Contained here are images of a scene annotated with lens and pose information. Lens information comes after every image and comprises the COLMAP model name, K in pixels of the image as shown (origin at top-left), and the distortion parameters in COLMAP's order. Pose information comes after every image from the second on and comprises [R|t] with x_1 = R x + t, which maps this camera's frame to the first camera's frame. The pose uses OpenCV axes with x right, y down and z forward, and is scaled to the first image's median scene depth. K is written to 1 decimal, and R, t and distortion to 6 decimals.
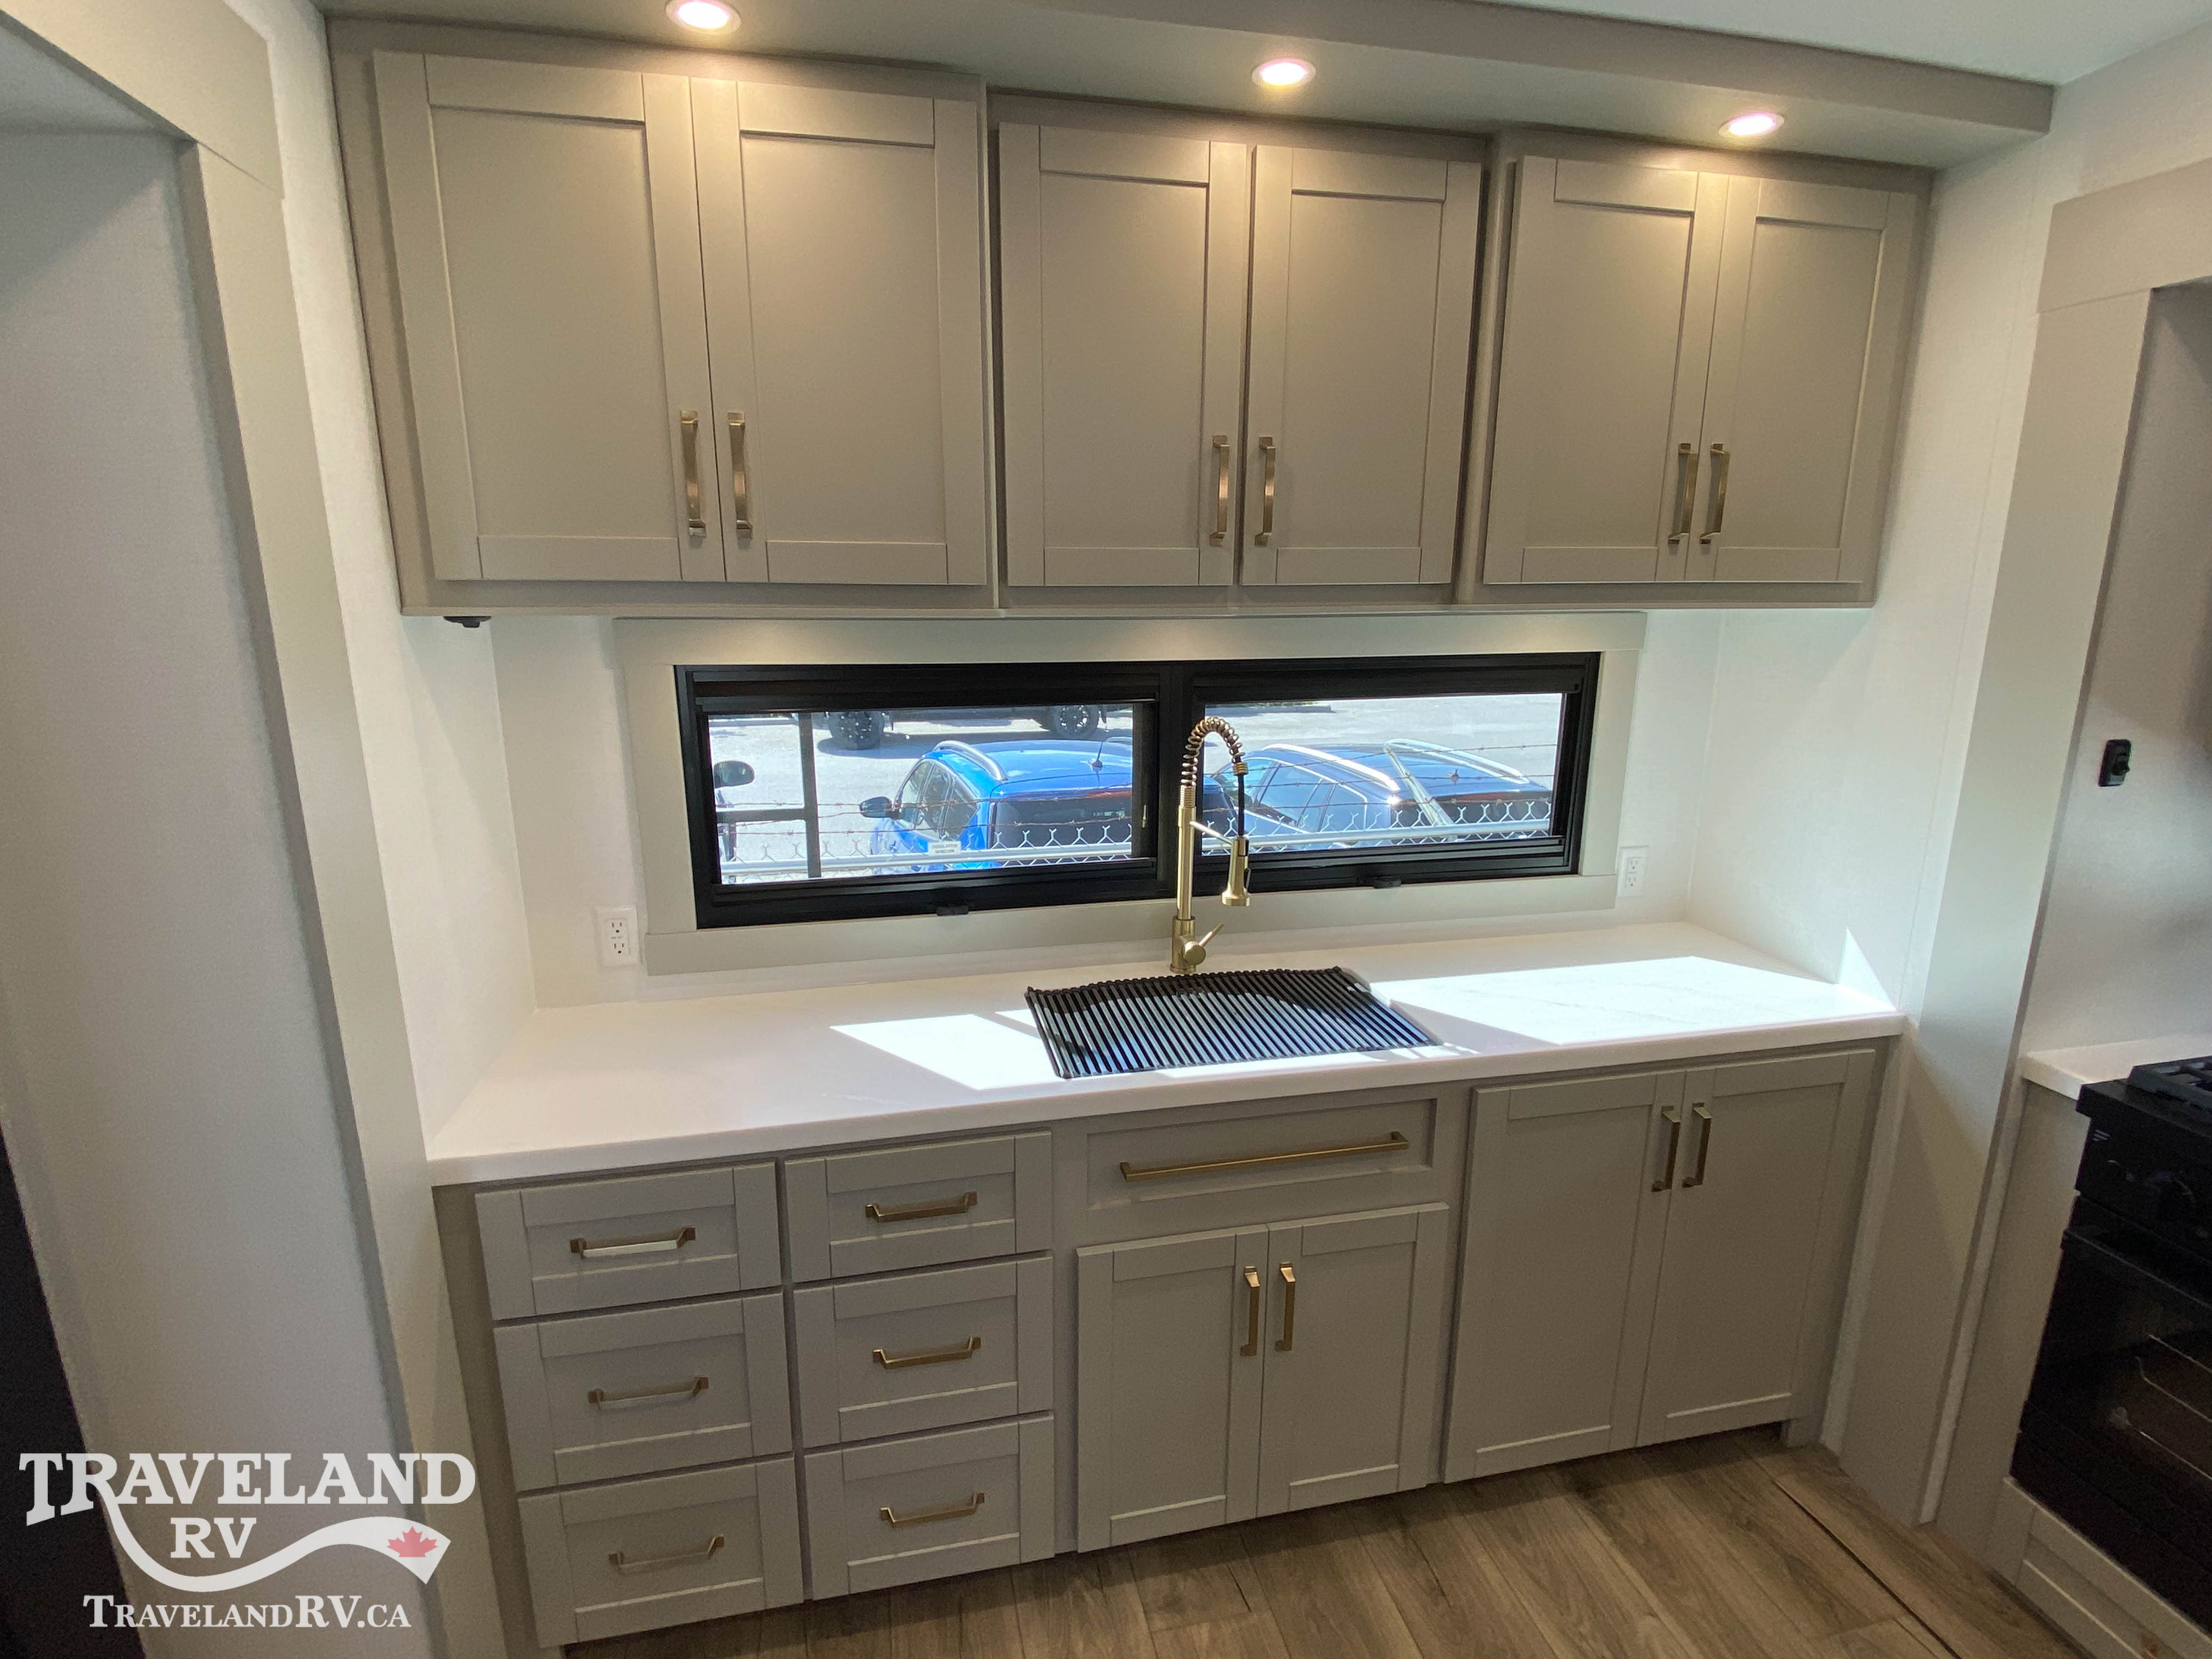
lens RADIAL K [[1066.3, 0, 1097.4], [0, 1066.3, 825.8], [0, 0, 1]] dist [0.024349, -0.023879]
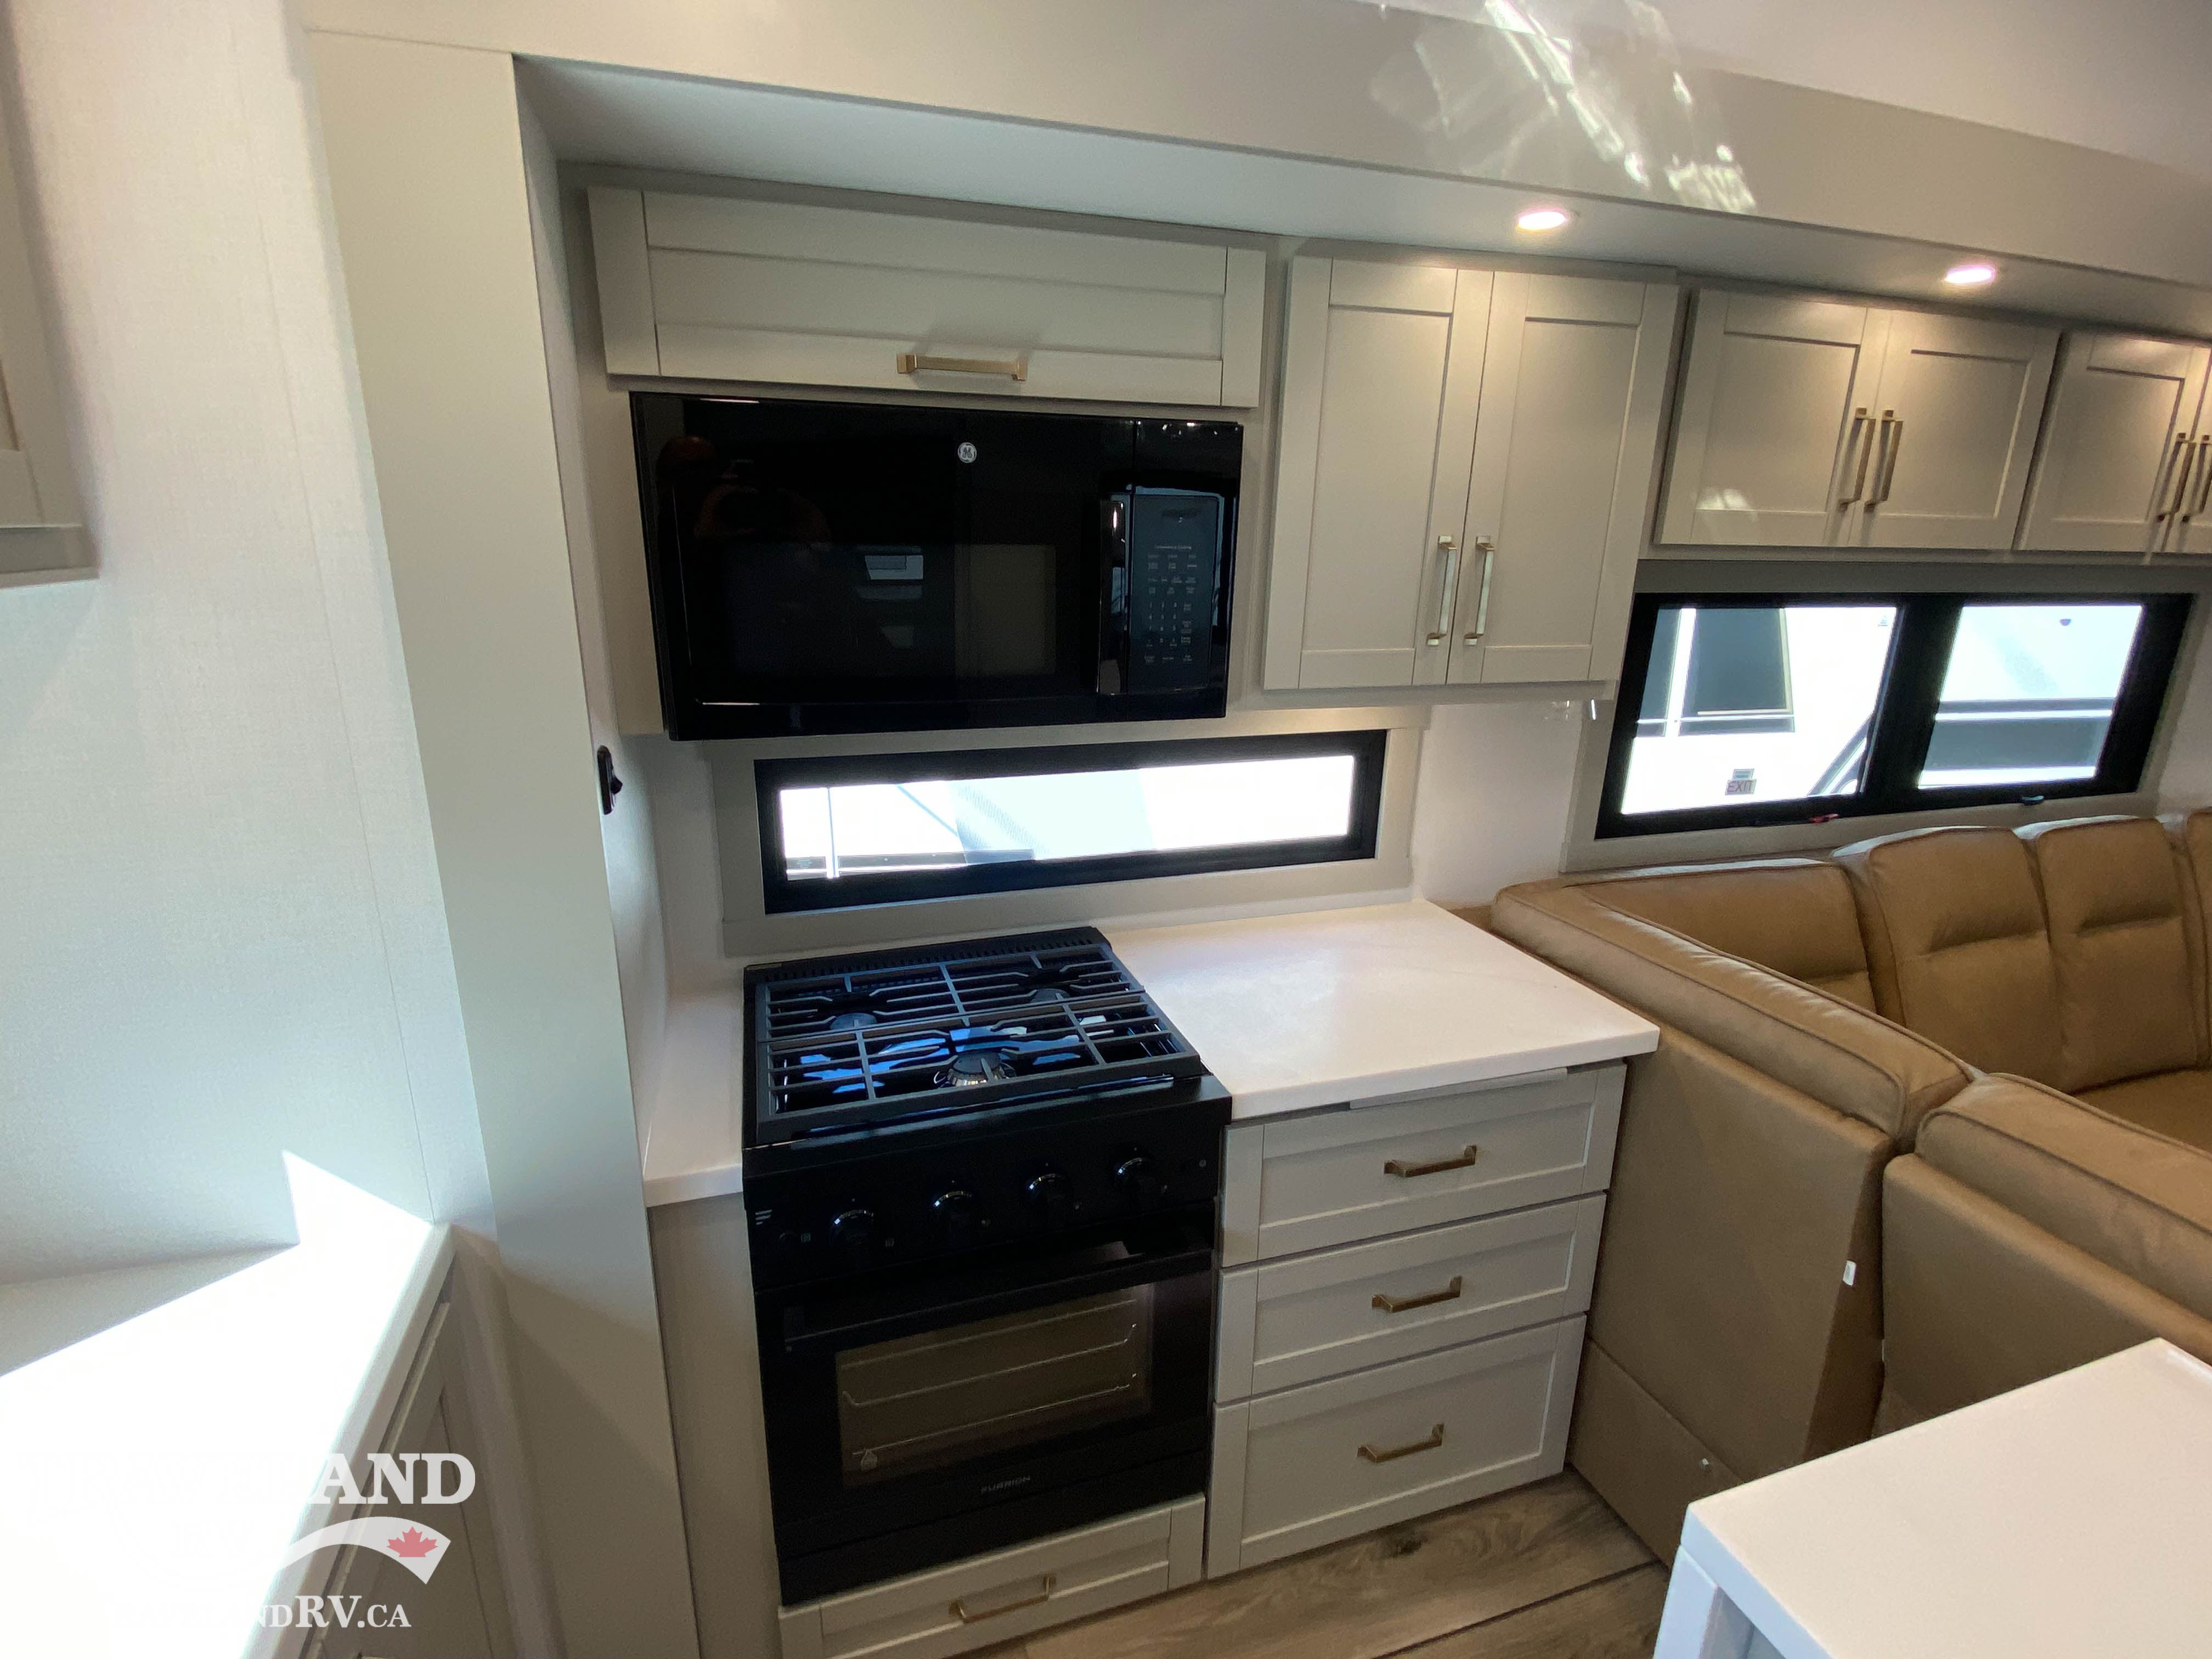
lens RADIAL K [[1066.3, 0, 1101.7], [0, 1066.3, 829.4], [0, 0, 1]] dist [0.024349, -0.023879]
pose [[-0.098408, -0.268137, 0.958341, 0.186469], [0.198543, 0.938365, 0.282936, -0.150318], [-0.975139, 0.218115, -0.039106, 0.641217]]
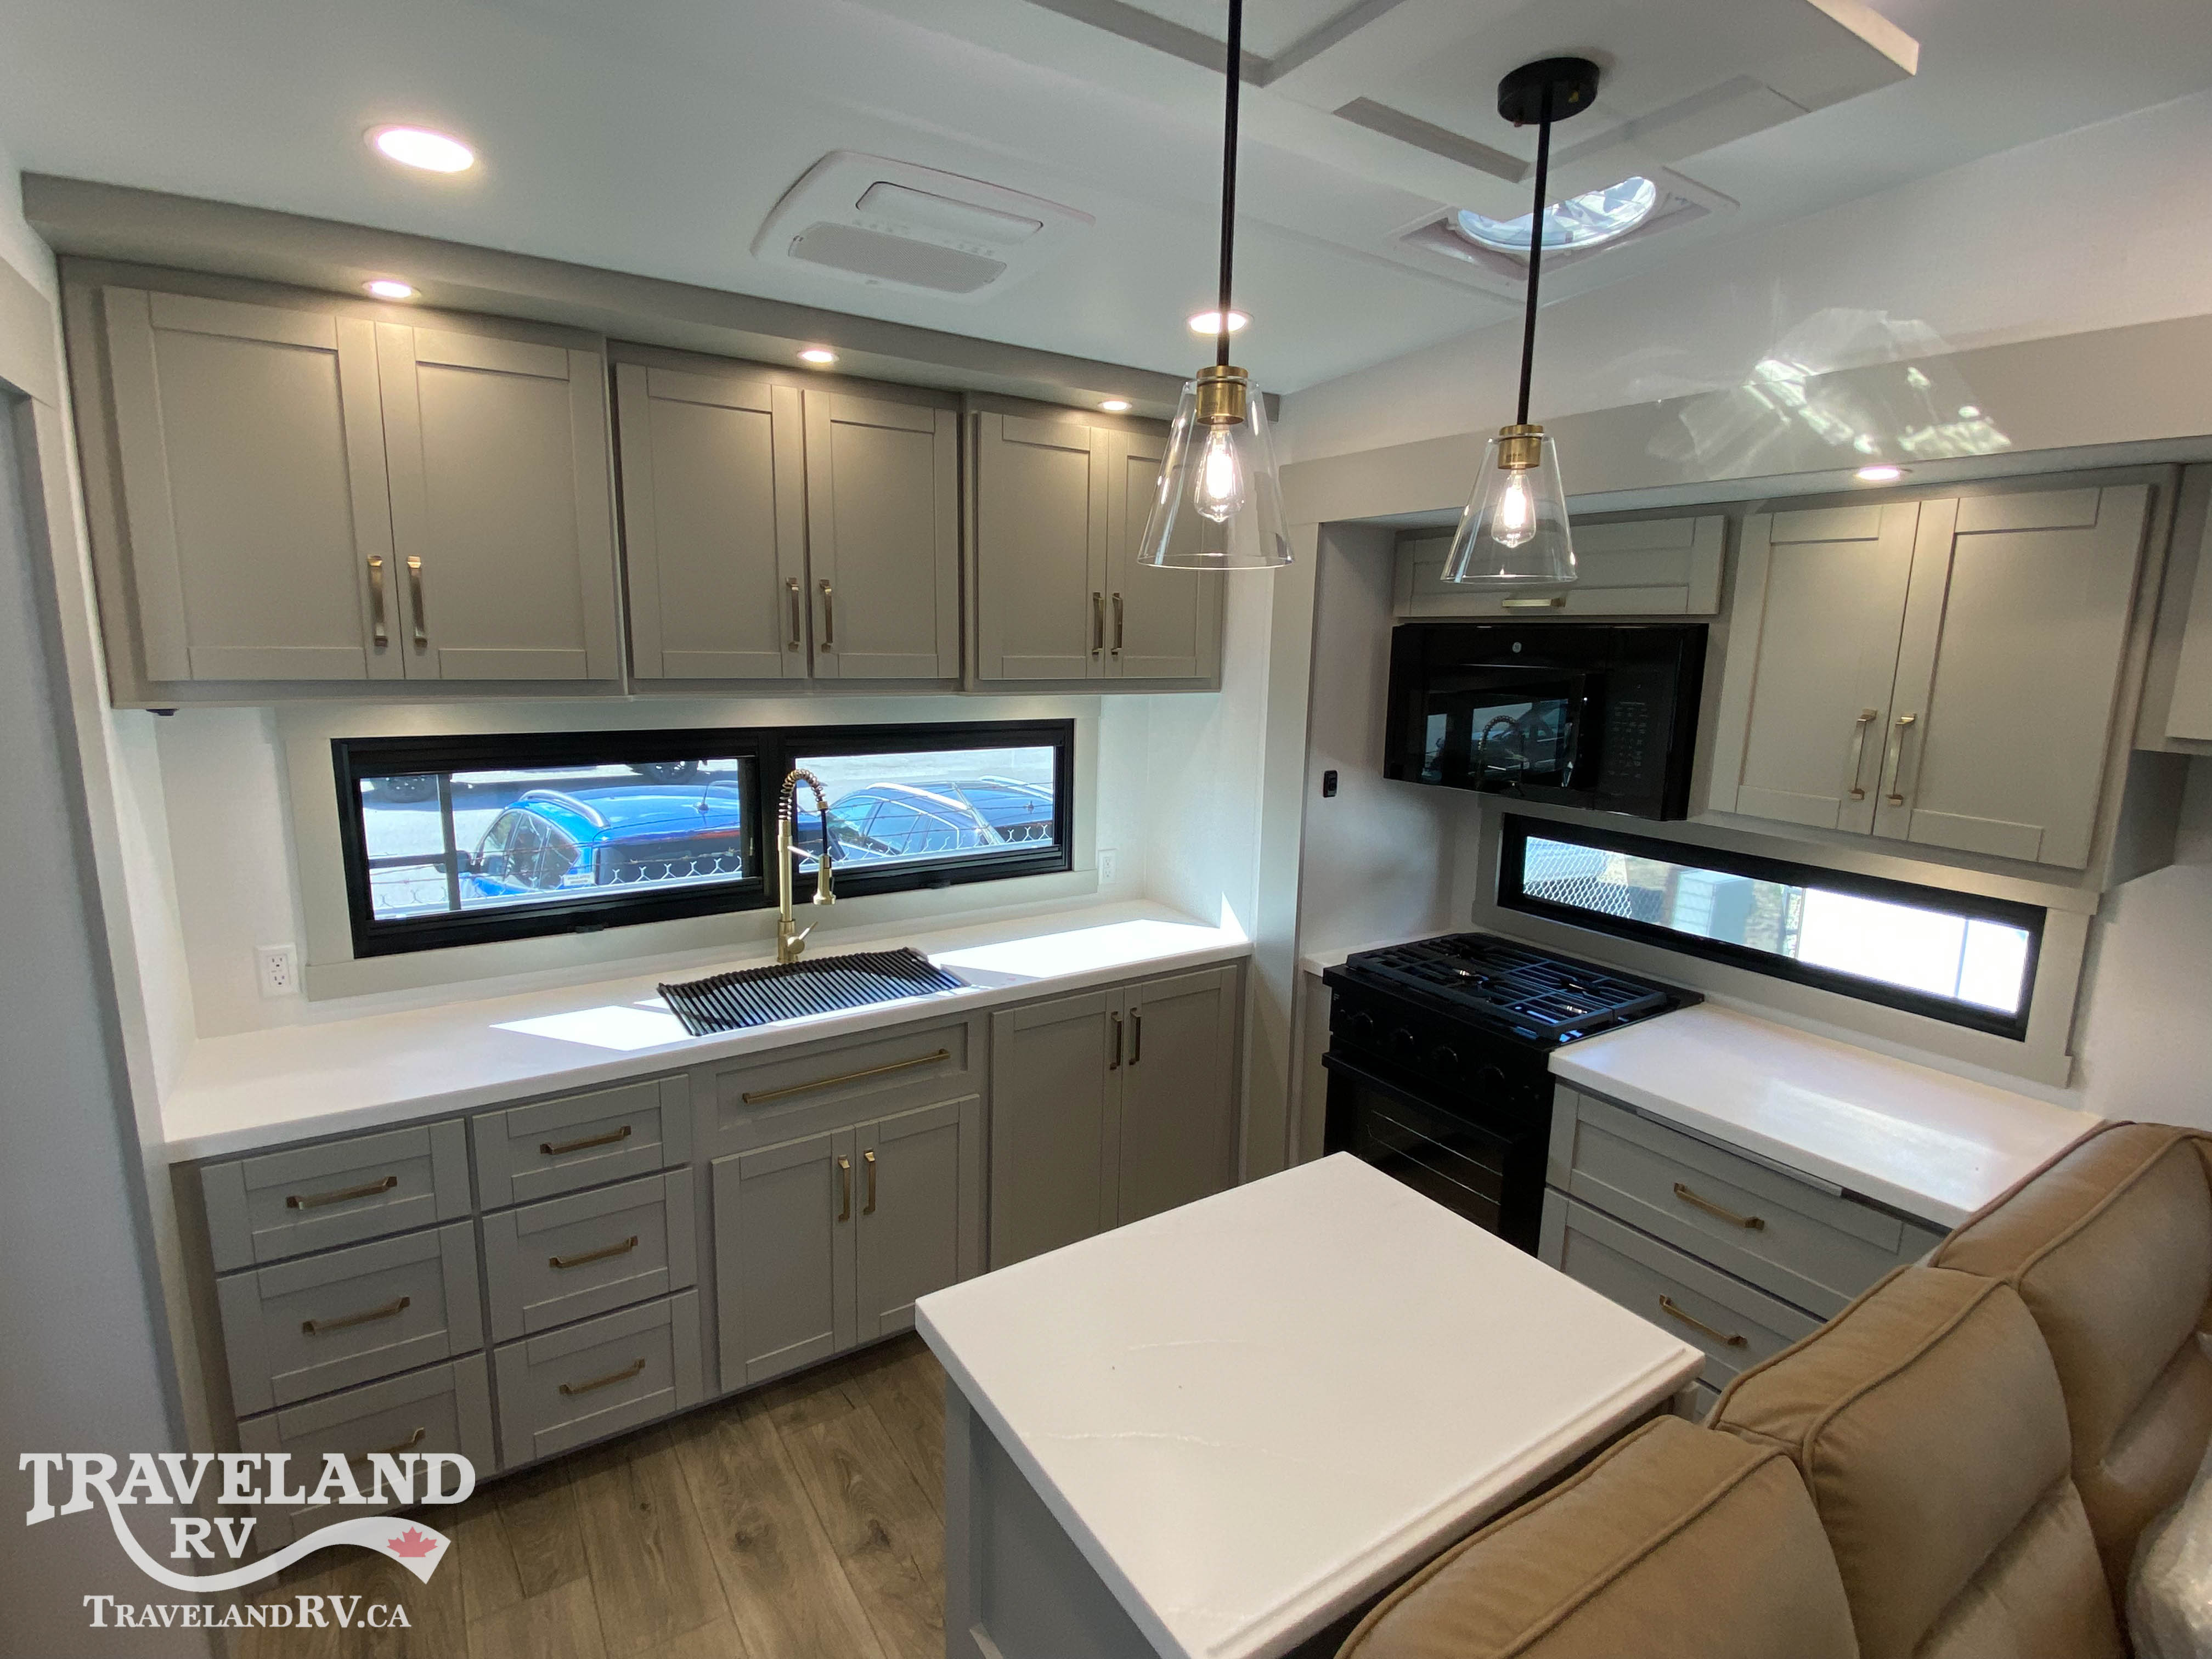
lens RADIAL K [[1066.3, 0, 1111.5], [0, 1066.3, 821.0], [0, 0, 1]] dist [0.024349, -0.023879]
pose [[0.932222, -0.043664, 0.359243, -0.014864], [0.057103, 0.998007, -0.026876, 0.027173], [-0.357353, 0.045568, 0.932857, -0.463201]]
